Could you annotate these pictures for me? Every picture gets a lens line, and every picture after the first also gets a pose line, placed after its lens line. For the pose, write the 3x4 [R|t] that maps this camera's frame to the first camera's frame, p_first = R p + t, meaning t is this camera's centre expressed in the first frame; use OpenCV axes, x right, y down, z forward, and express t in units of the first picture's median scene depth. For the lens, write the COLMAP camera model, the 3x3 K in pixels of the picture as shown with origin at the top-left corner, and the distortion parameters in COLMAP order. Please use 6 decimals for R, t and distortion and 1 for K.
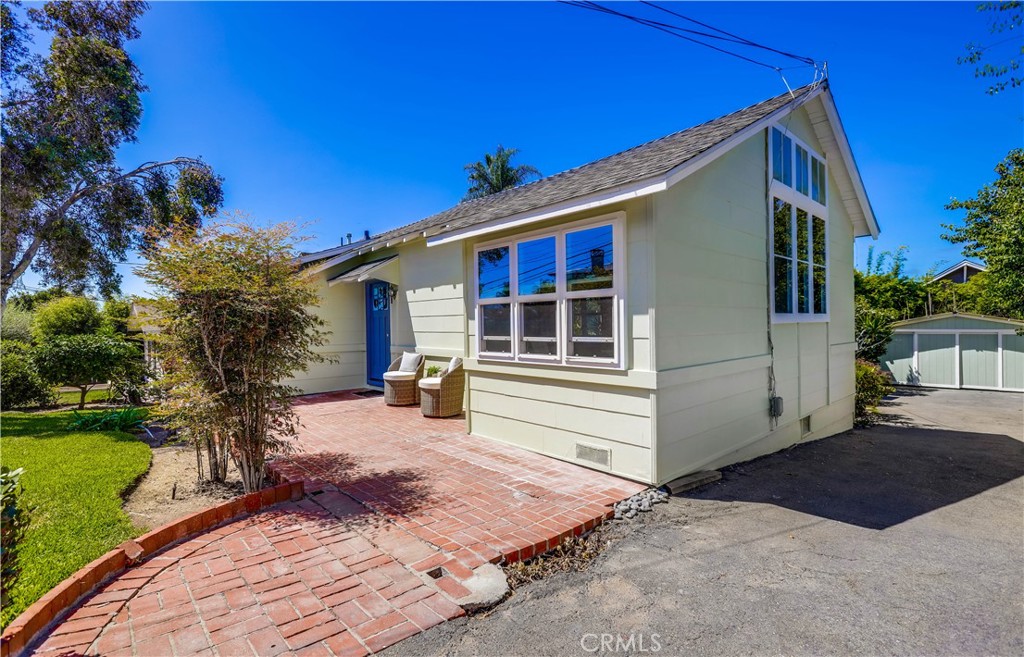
lens RADIAL K [[468.4, 0, 511.5], [0, 468.4, 329.0], [0, 0, 1]] dist [-0.000100, 0.000022]
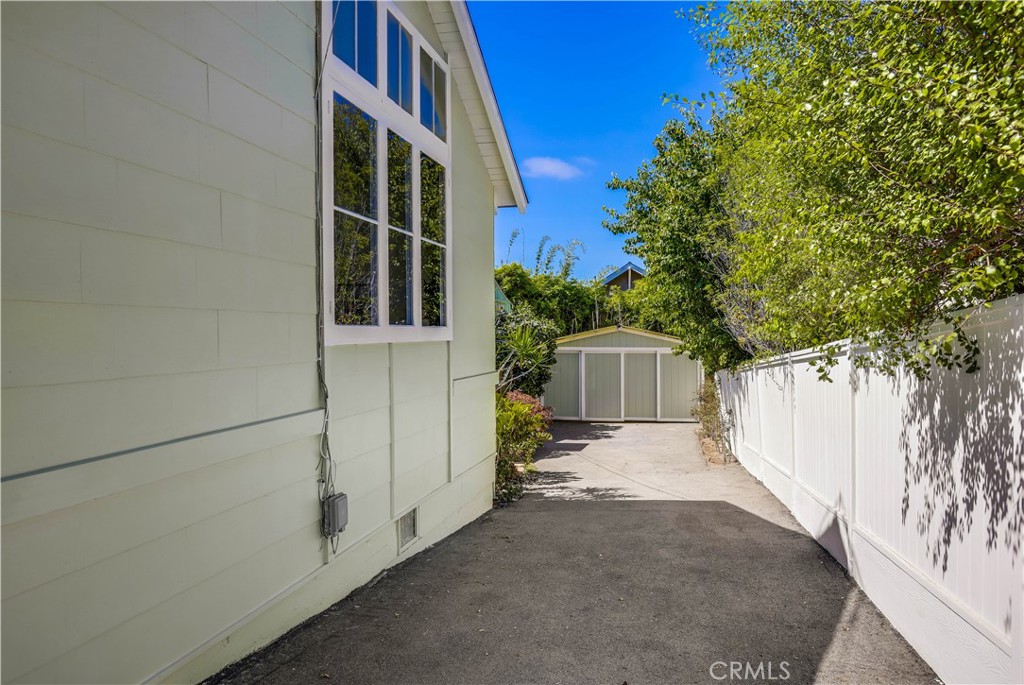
lens RADIAL K [[731.1, 0, 518.2], [0, 731.1, 347.2], [0, 0, 1]] dist [-0.014422, 0.002062]
pose [[0.816999, -0.001096, 0.576638, 0.189152], [-0.001850, 0.999988, 0.004522, -0.009857], [-0.576636, -0.004761, 0.816987, 0.175347]]
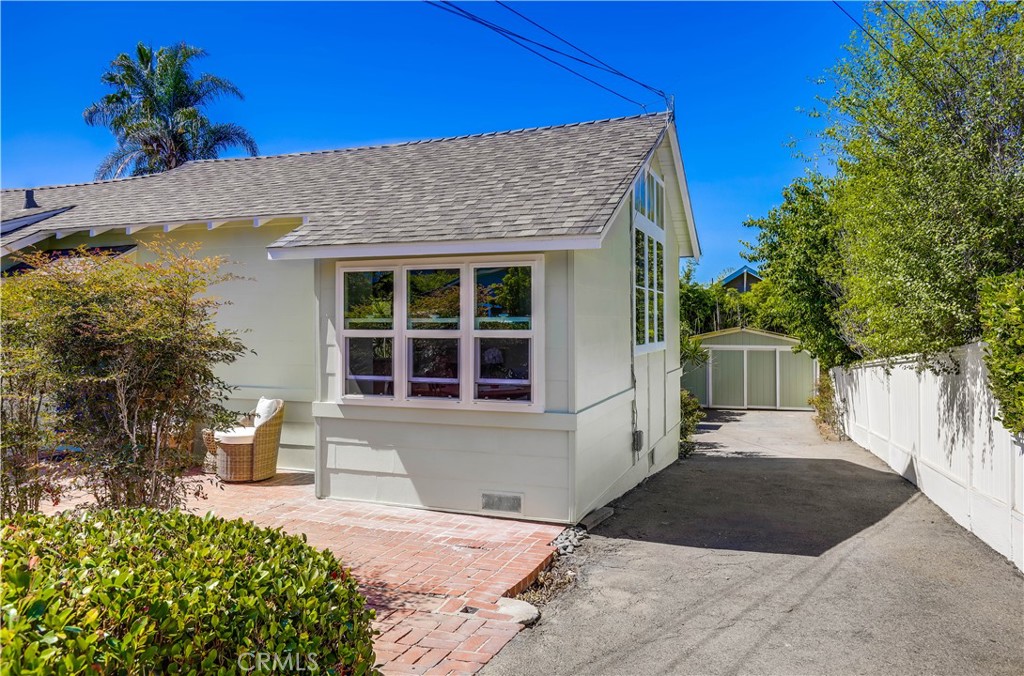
lens RADIAL K [[736.3, 0, 503.3], [0, 736.3, 322.4], [0, 0, 1]] dist [-0.005821, -0.002639]
pose [[0.893177, 0.012340, 0.449536, -0.264704], [-0.006121, 0.999864, -0.015285, -0.039765], [-0.449664, 0.010900, 0.893131, -0.178953]]
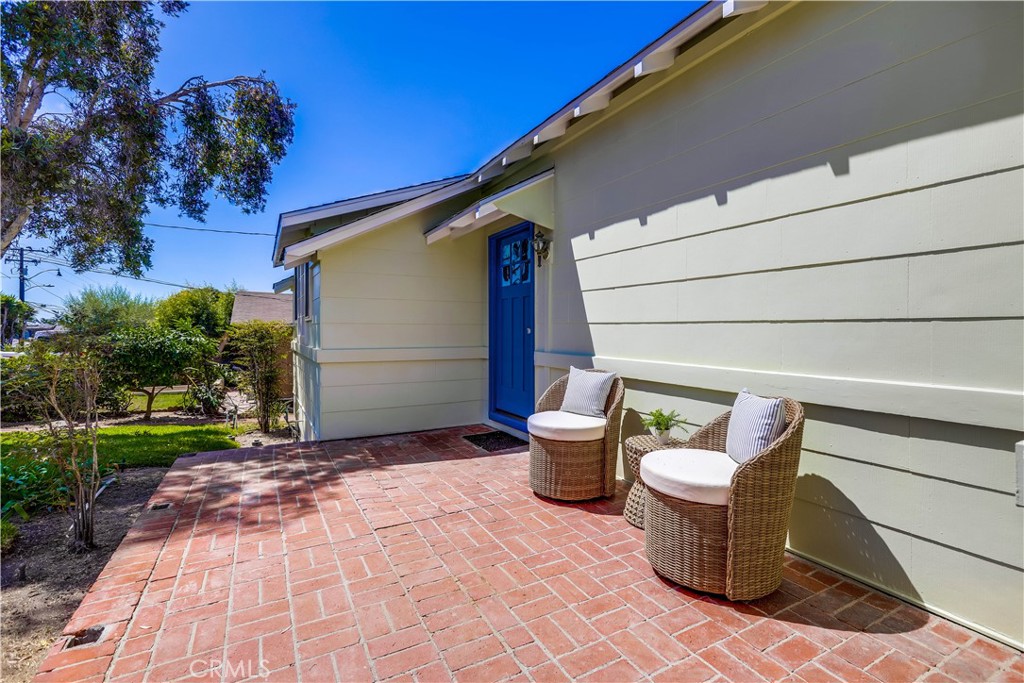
lens RADIAL K [[466.0, 0, 517.0], [0, 466.0, 334.8], [0, 0, 1]] dist [-0.008419, 0.000253]
pose [[0.972274, 0.016653, -0.233250, -0.175584], [-0.015276, 0.999854, 0.007706, 0.015083], [0.233344, -0.003929, 0.972386, 0.555741]]
